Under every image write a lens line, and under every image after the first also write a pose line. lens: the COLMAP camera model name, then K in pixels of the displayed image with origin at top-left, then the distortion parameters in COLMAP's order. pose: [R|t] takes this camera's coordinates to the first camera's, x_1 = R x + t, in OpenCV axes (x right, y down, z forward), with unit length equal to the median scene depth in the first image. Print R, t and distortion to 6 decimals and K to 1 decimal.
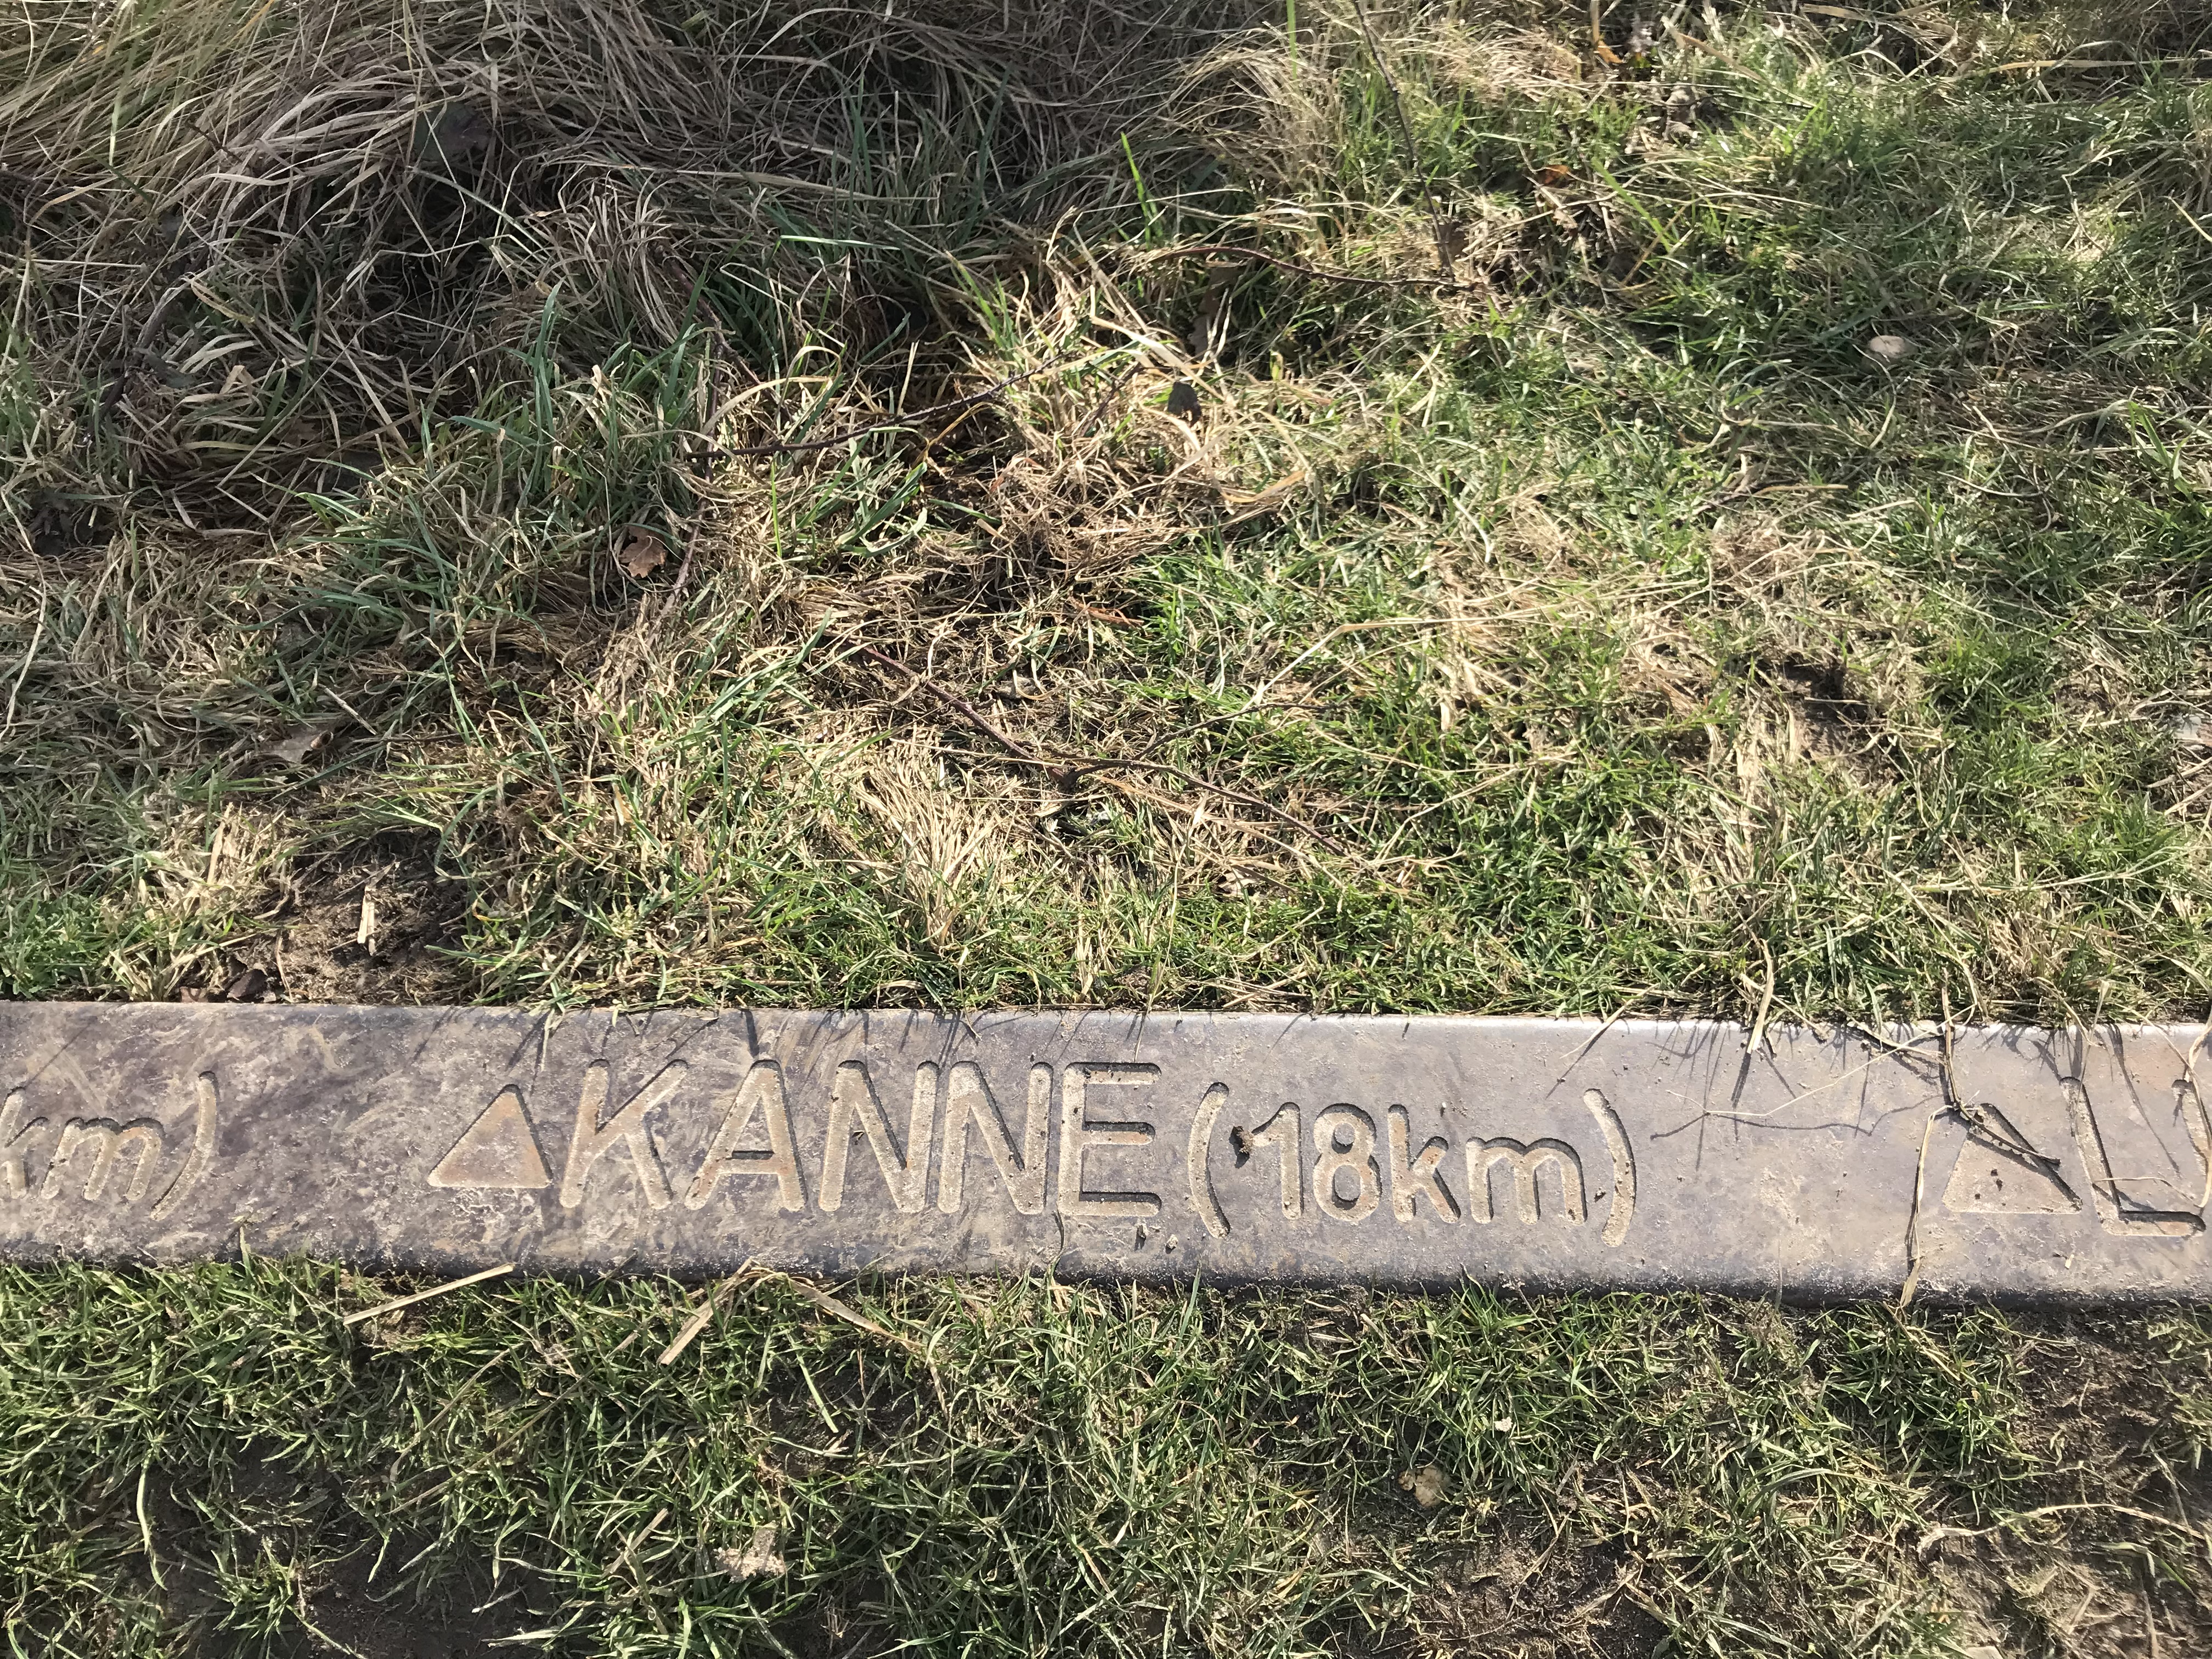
lens RADIAL K [[1827.7, 0, 1108.0], [0, 1827.7, 833.5], [0, 0, 1]] dist [0.058394, -0.054556]
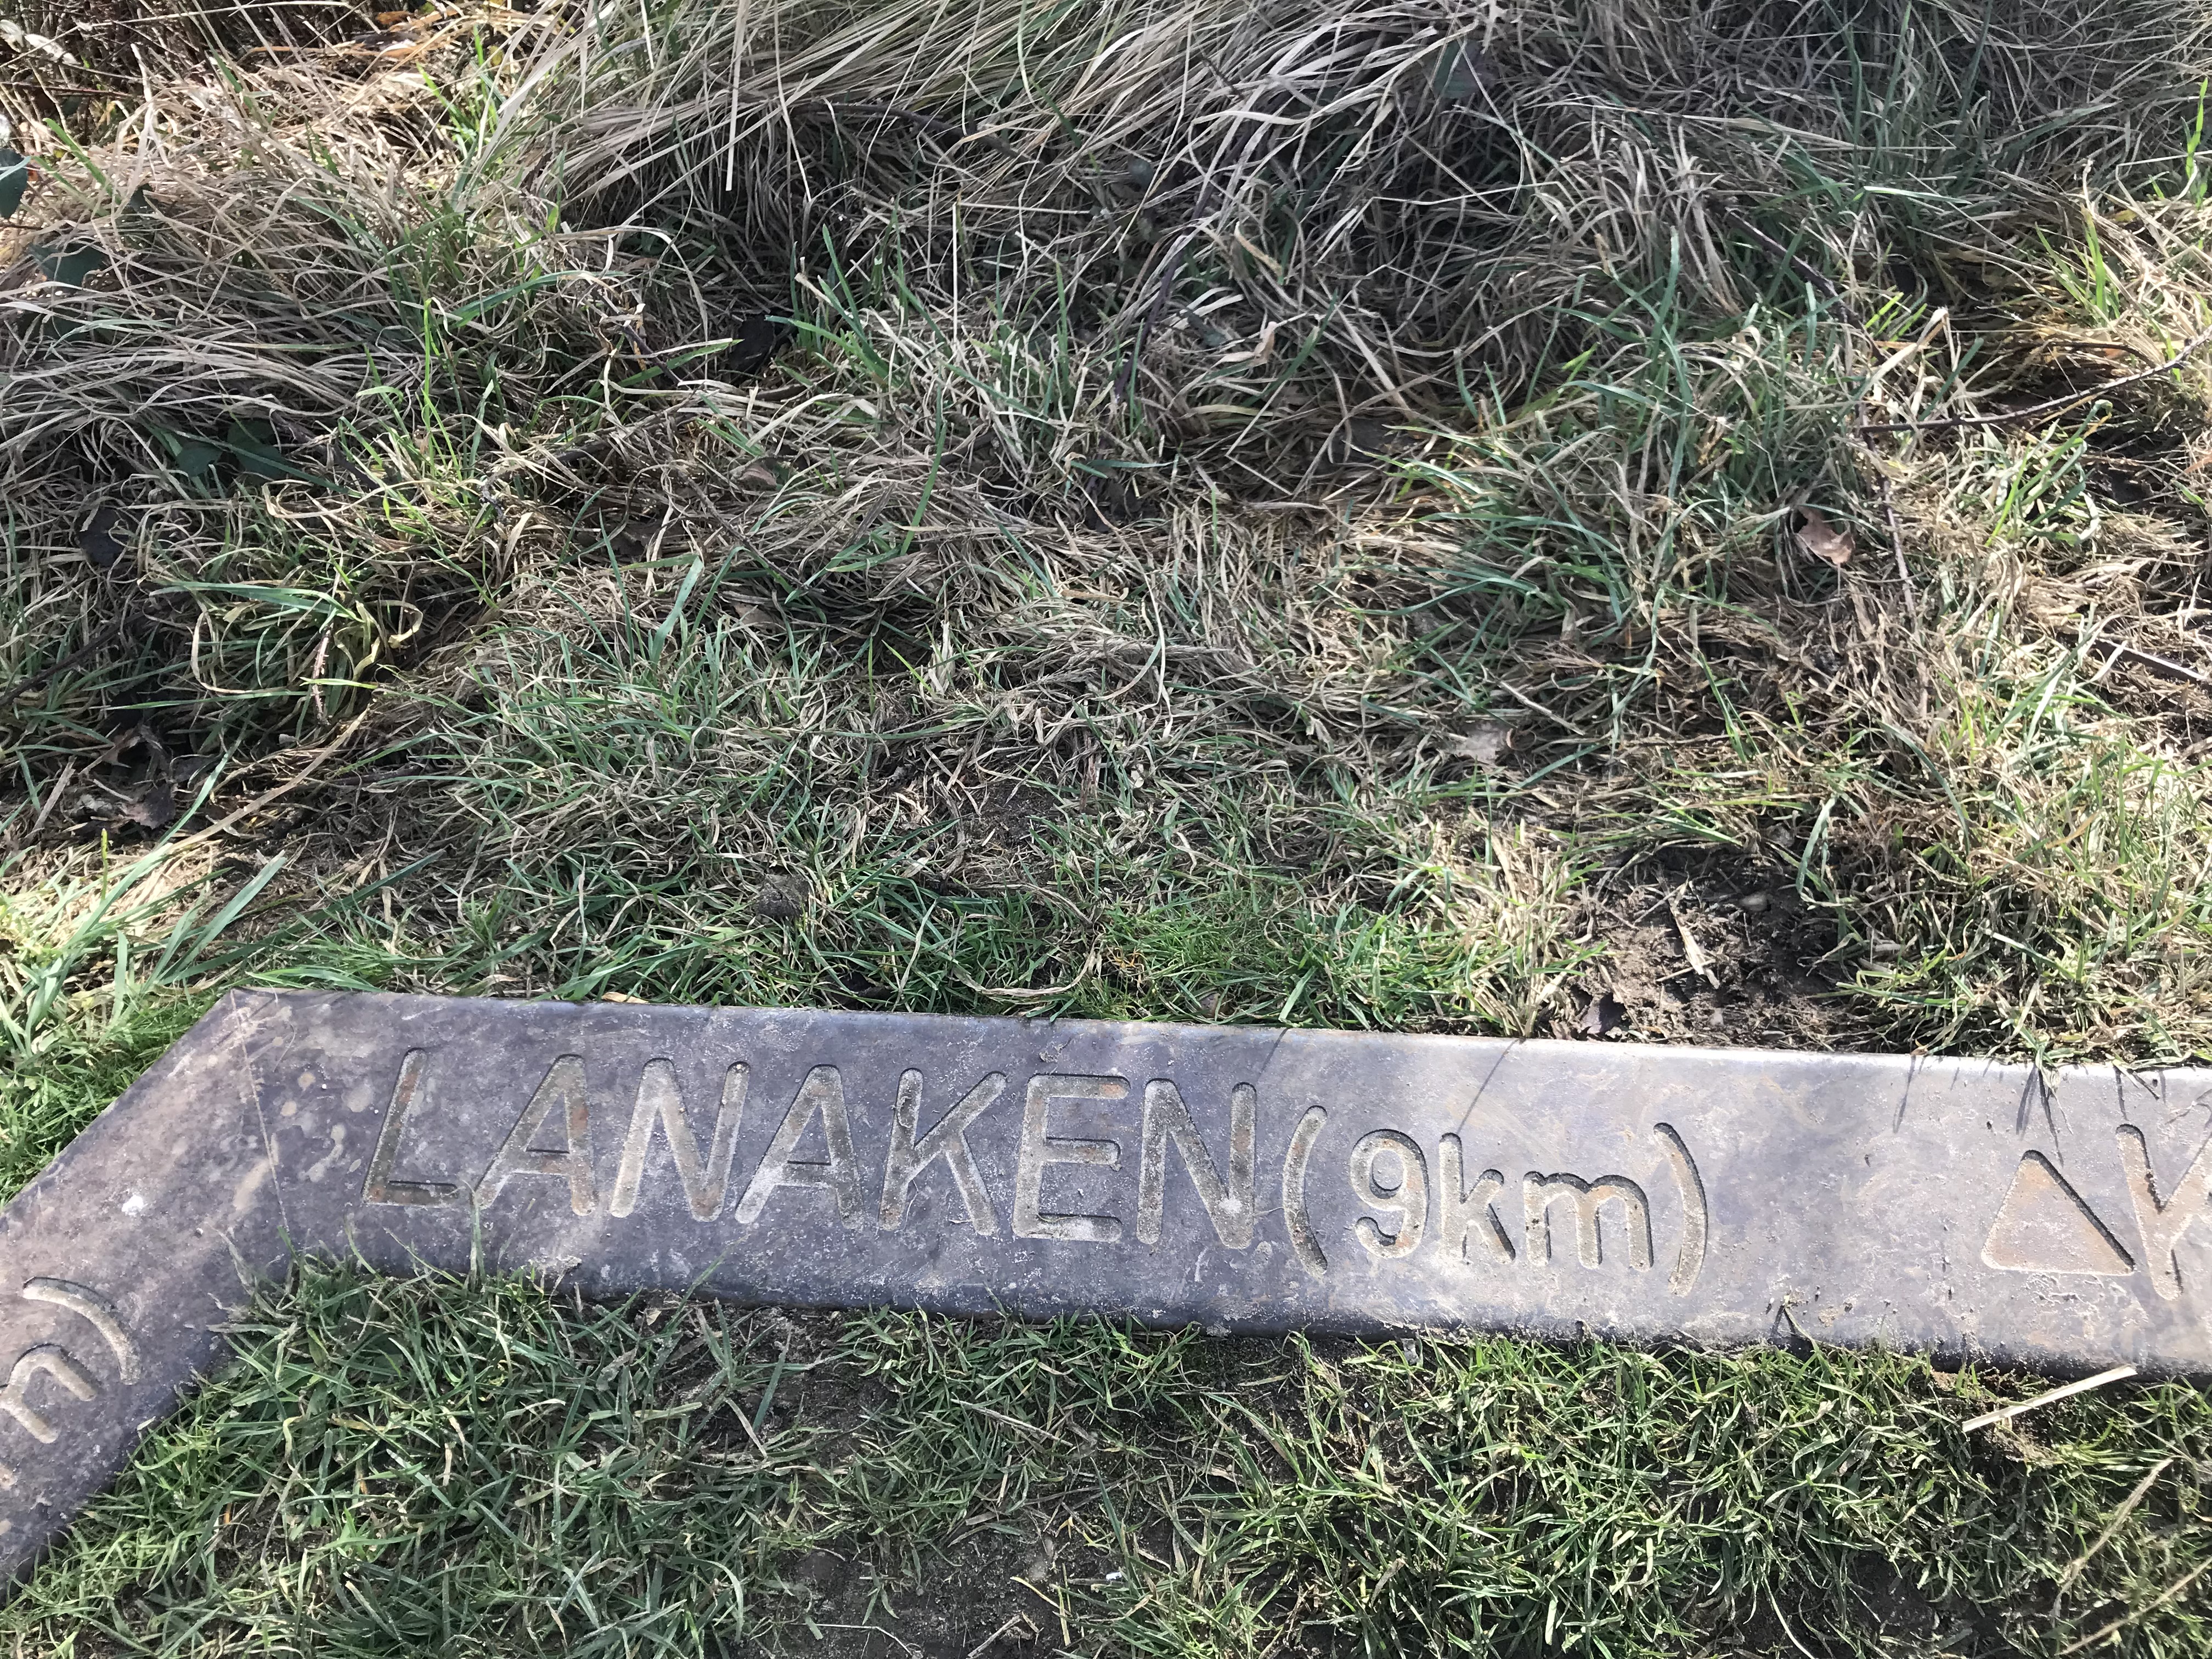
lens RADIAL K [[1827.7, 0, 1097.4], [0, 1827.7, 830.5], [0, 0, 1]] dist [0.058394, -0.054556]
pose [[0.999641, 0.024575, -0.010714, -0.756074], [-0.024471, 0.999653, 0.009725, -0.012066], [0.010949, -0.009459, 0.999895, 0.124476]]
